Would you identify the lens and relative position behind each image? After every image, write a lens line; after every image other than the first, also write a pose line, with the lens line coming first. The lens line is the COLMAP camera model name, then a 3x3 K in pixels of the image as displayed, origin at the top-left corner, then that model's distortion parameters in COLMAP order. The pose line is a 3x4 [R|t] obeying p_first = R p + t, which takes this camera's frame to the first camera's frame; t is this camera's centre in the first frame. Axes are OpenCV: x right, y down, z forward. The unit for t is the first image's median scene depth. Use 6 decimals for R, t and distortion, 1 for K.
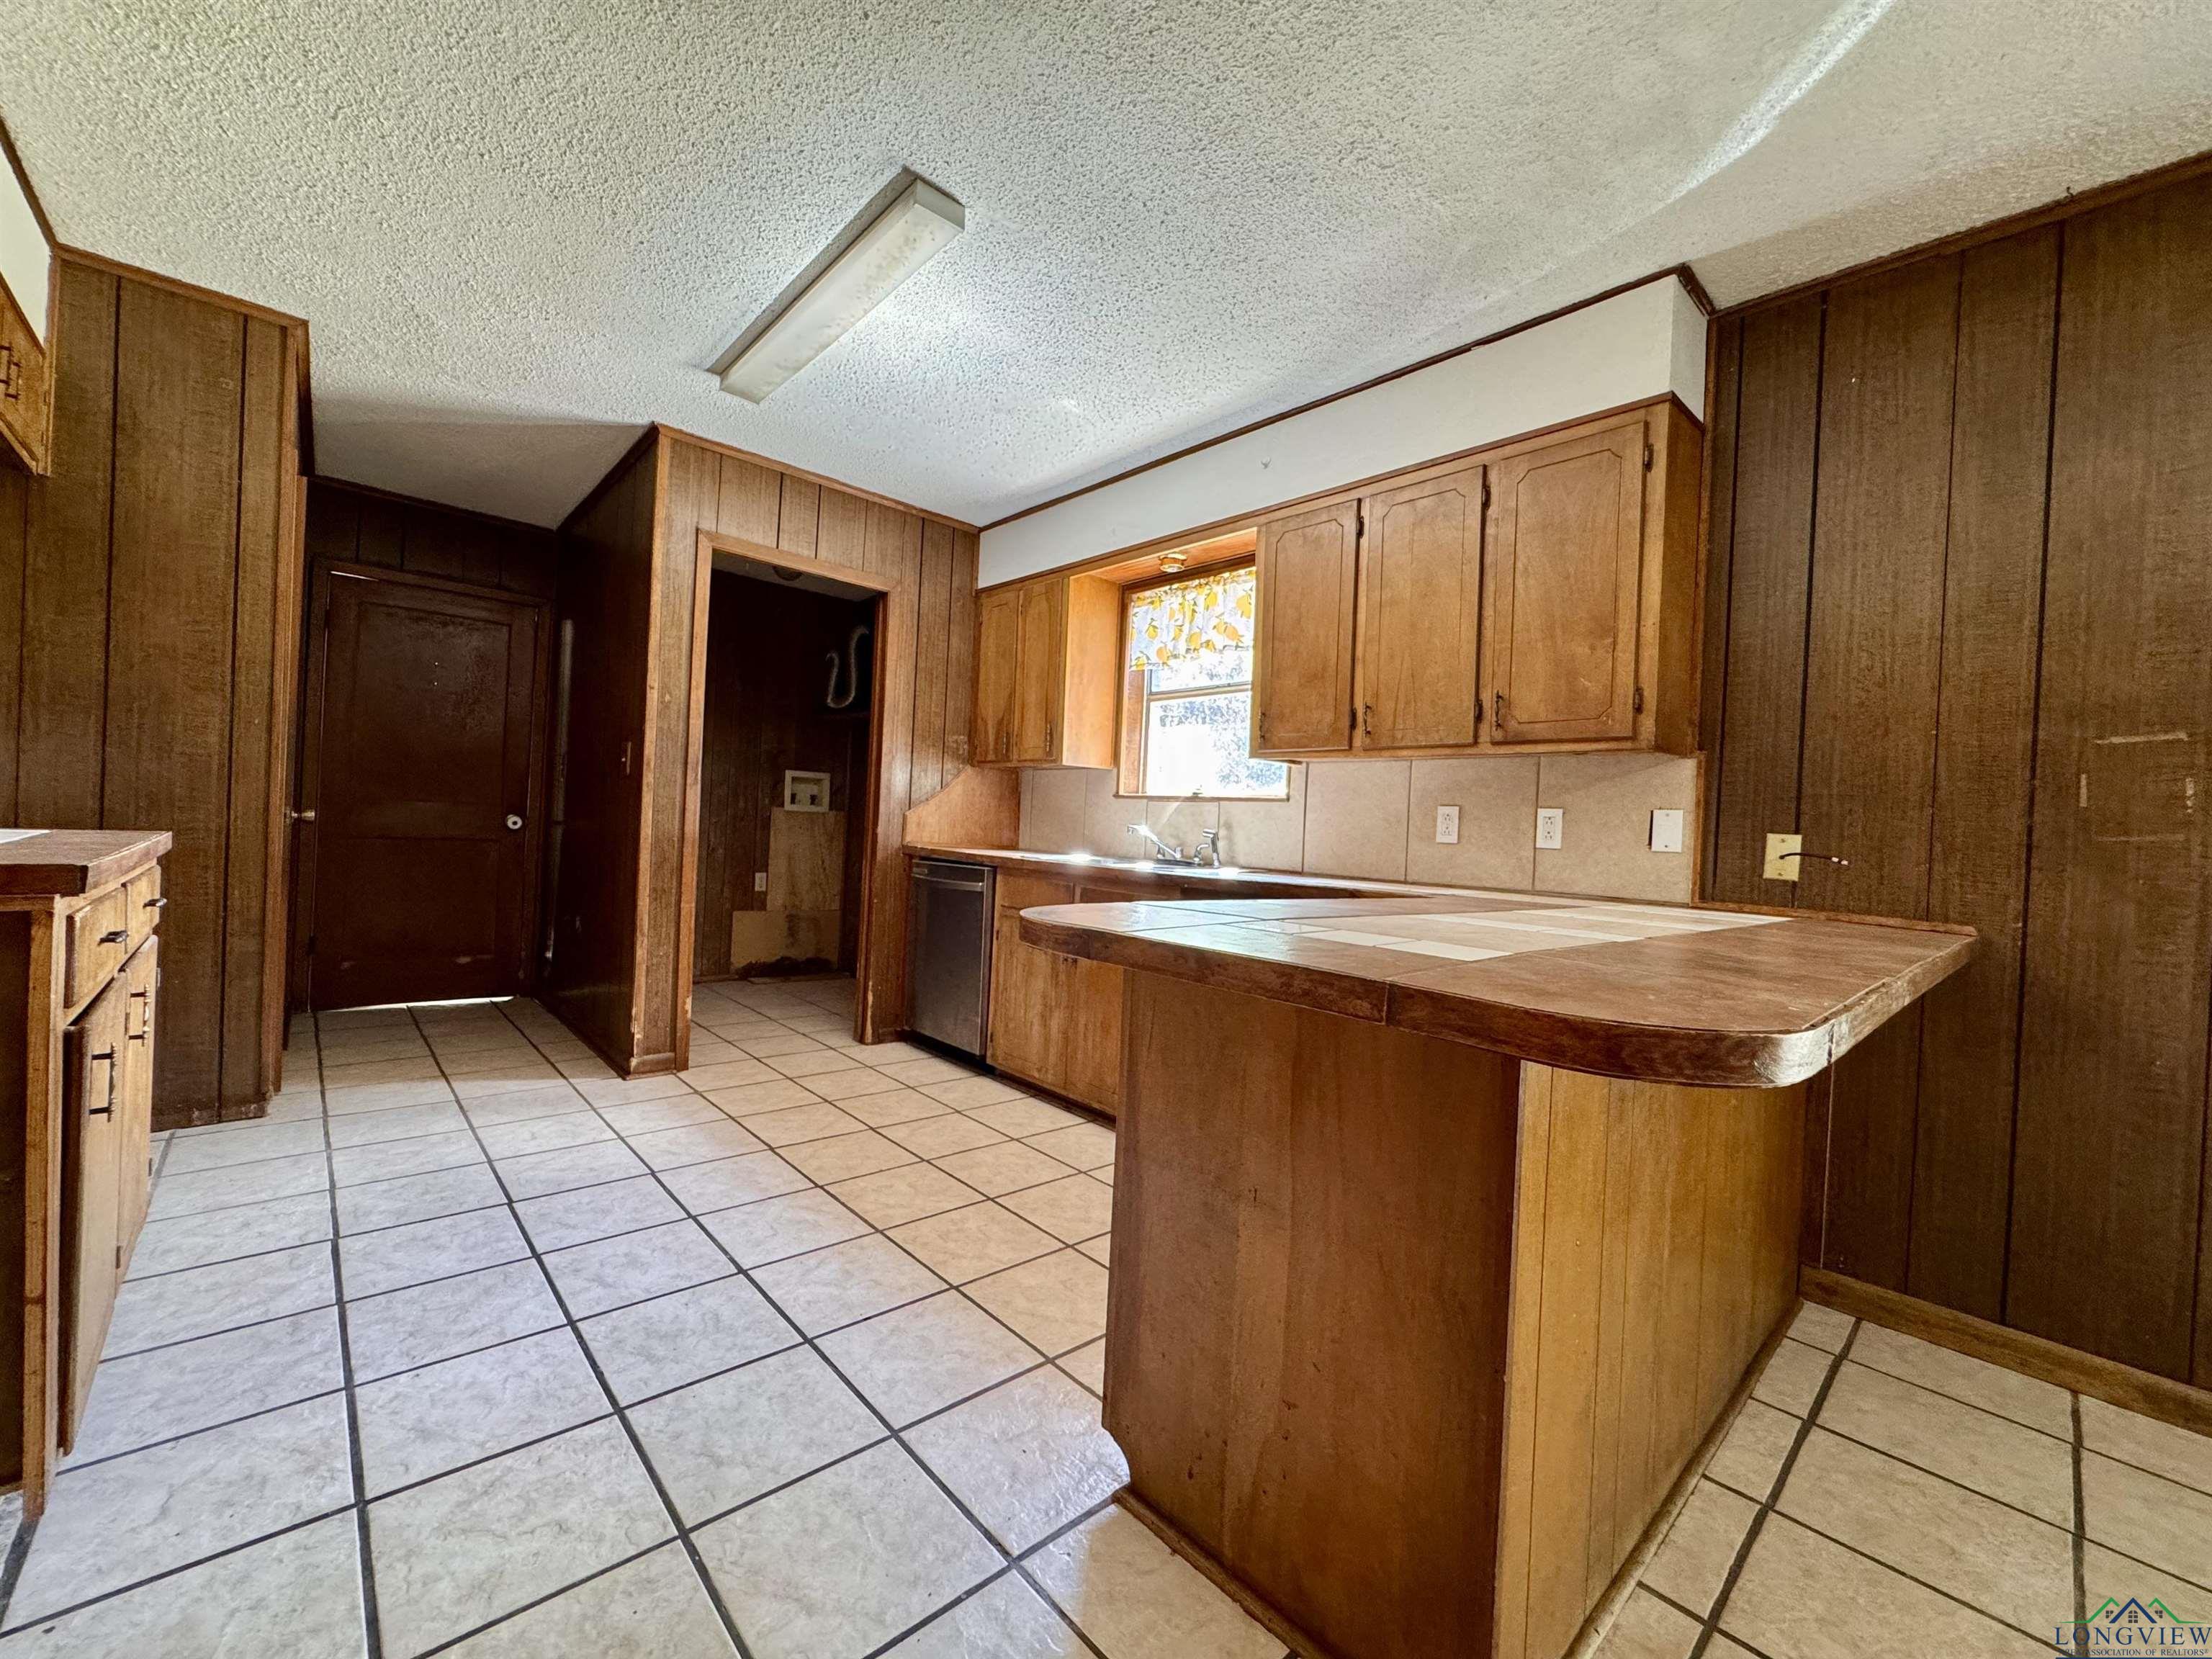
lens RADIAL K [[881.7, 0, 1105.8], [0, 881.7, 834.3], [0, 0, 1]] dist [-0.004727, 0.000084]
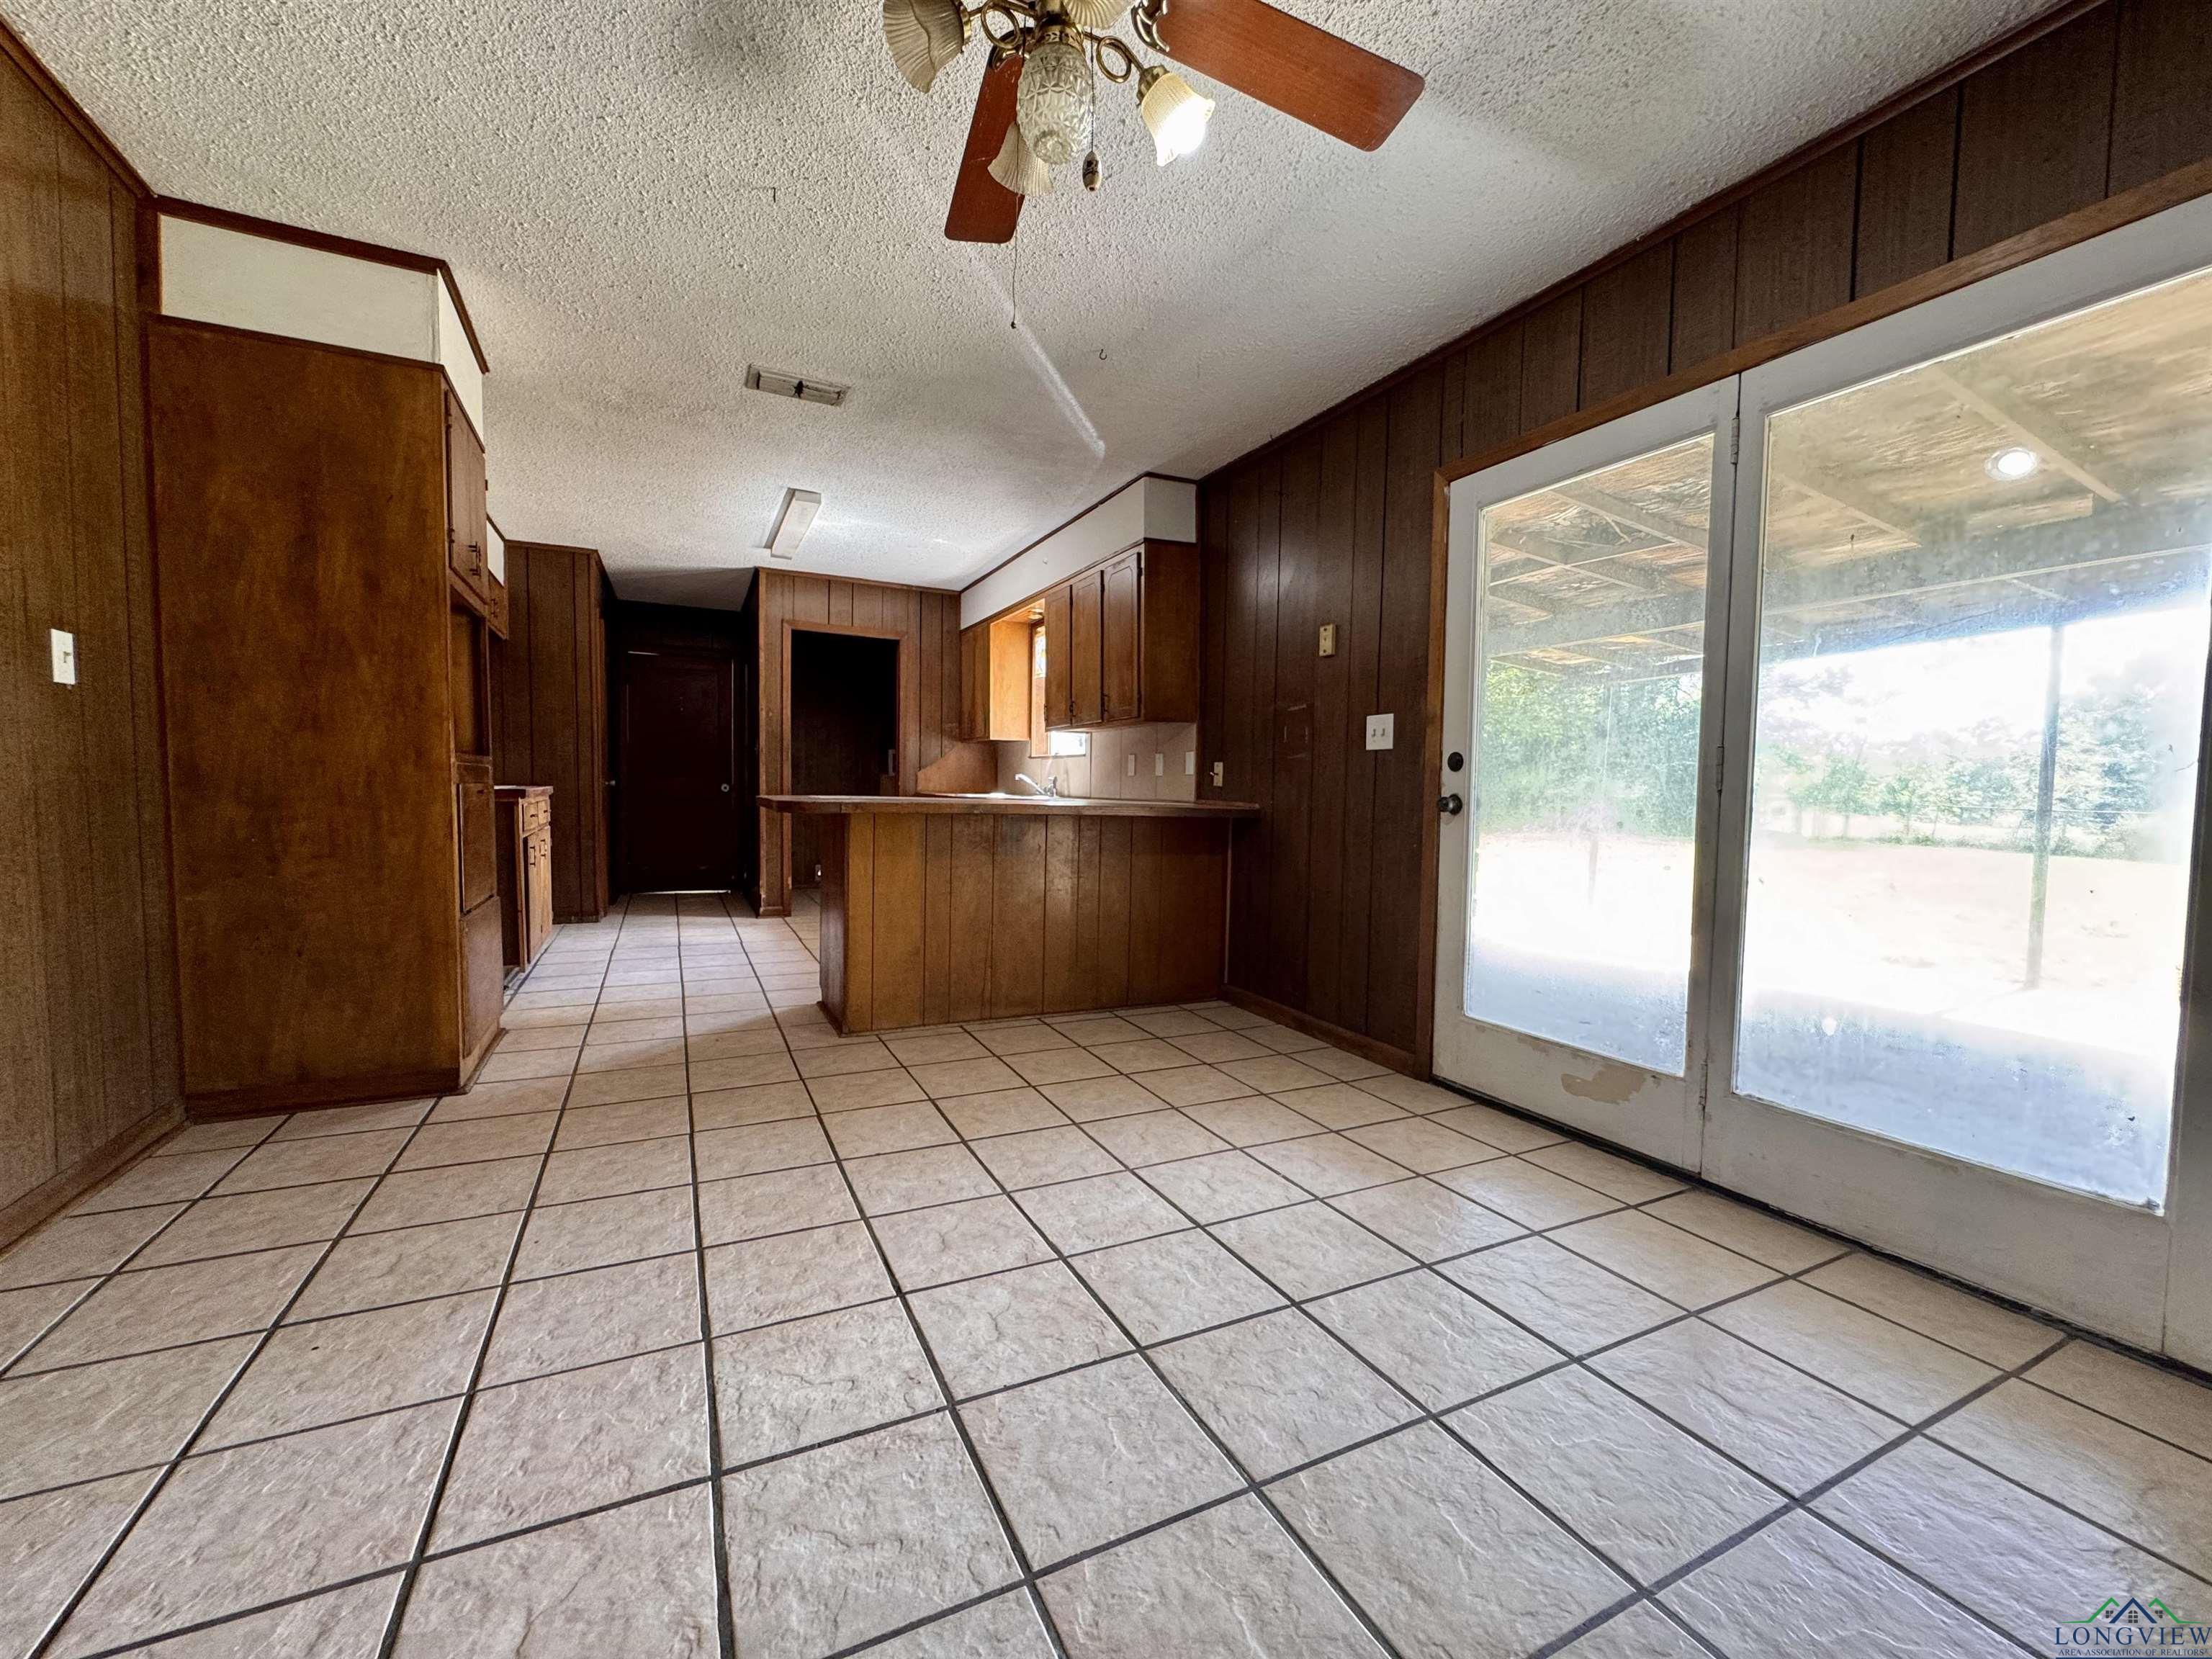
lens RADIAL K [[890.4, 0, 1106.0], [0, 890.4, 829.5], [0, 0, 1]] dist [-0.001988, 0.000250]
pose [[0.958848, -0.019519, -0.283247, 0.716564], [0.028369, 0.999228, 0.027176, 0.057239], [0.282498, -0.034093, 0.958662, -0.610986]]
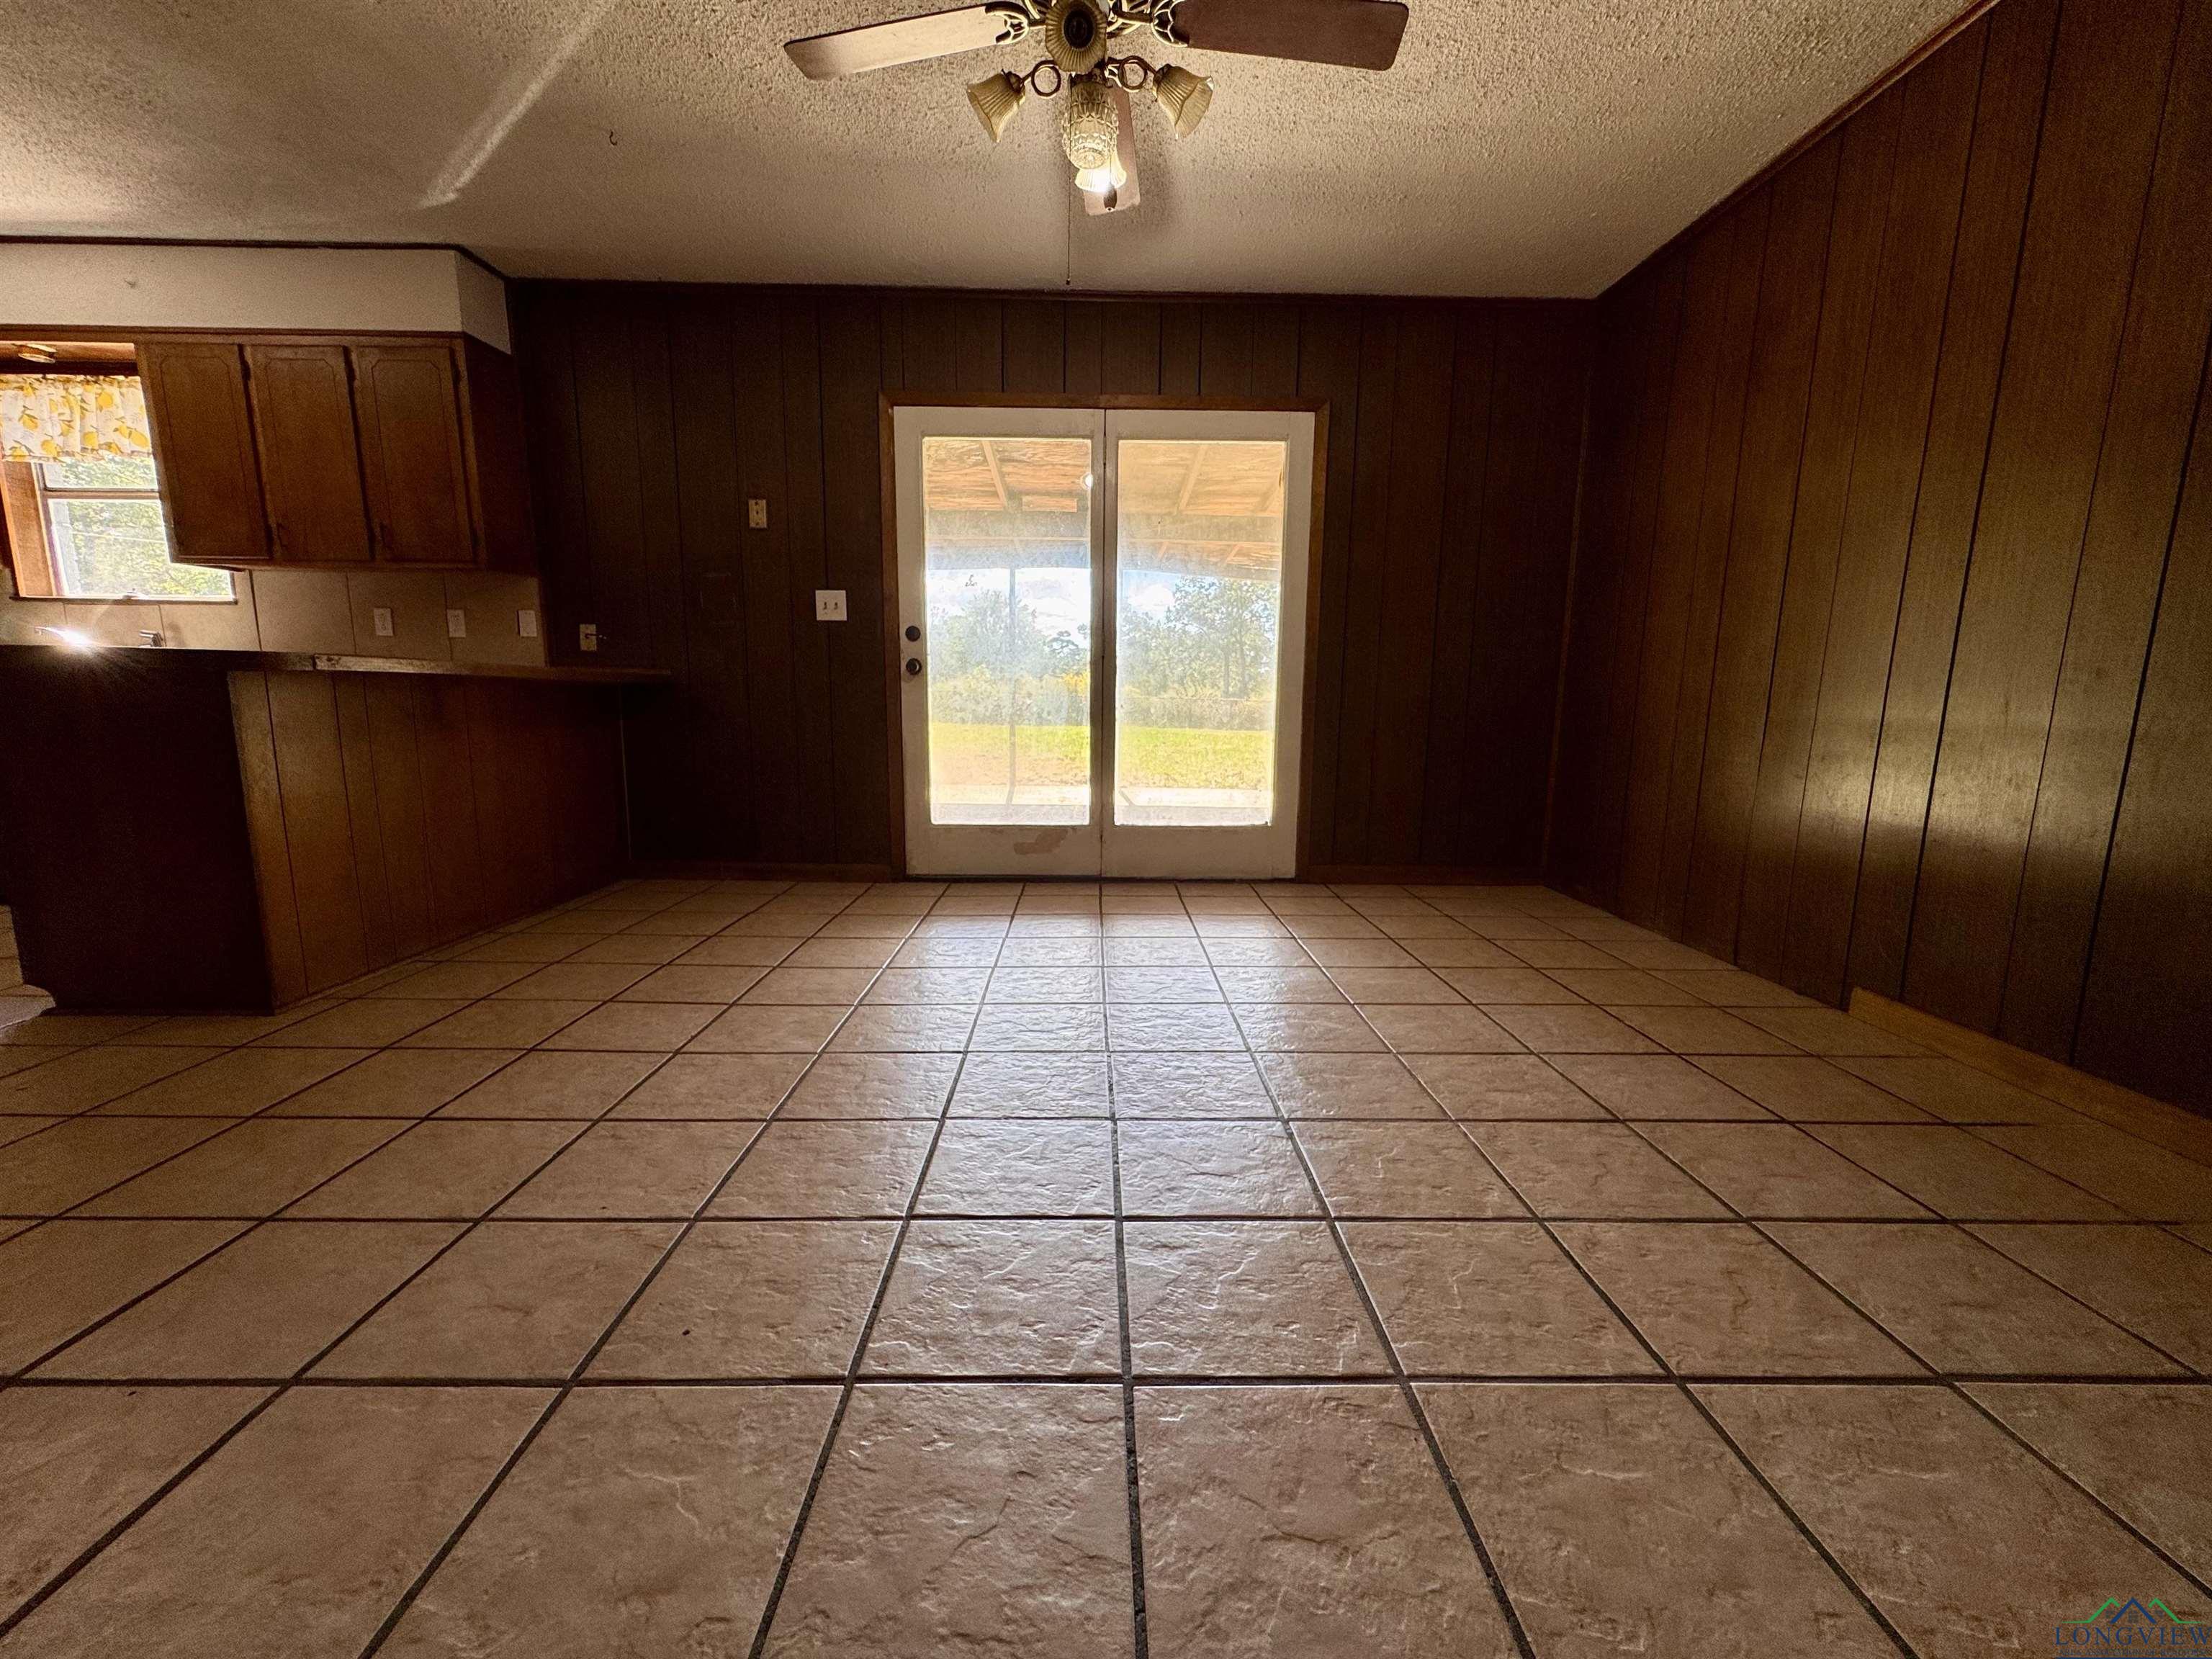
lens RADIAL K [[881.7, 0, 1105.8], [0, 881.7, 834.3], [0, 0, 1]] dist [-0.004727, 0.000084]
pose [[0.665325, -0.160943, 0.728999, 0.078274], [0.026189, 0.980916, 0.192659, 0.065687], [-0.746094, -0.109089, 0.656843, -0.631223]]
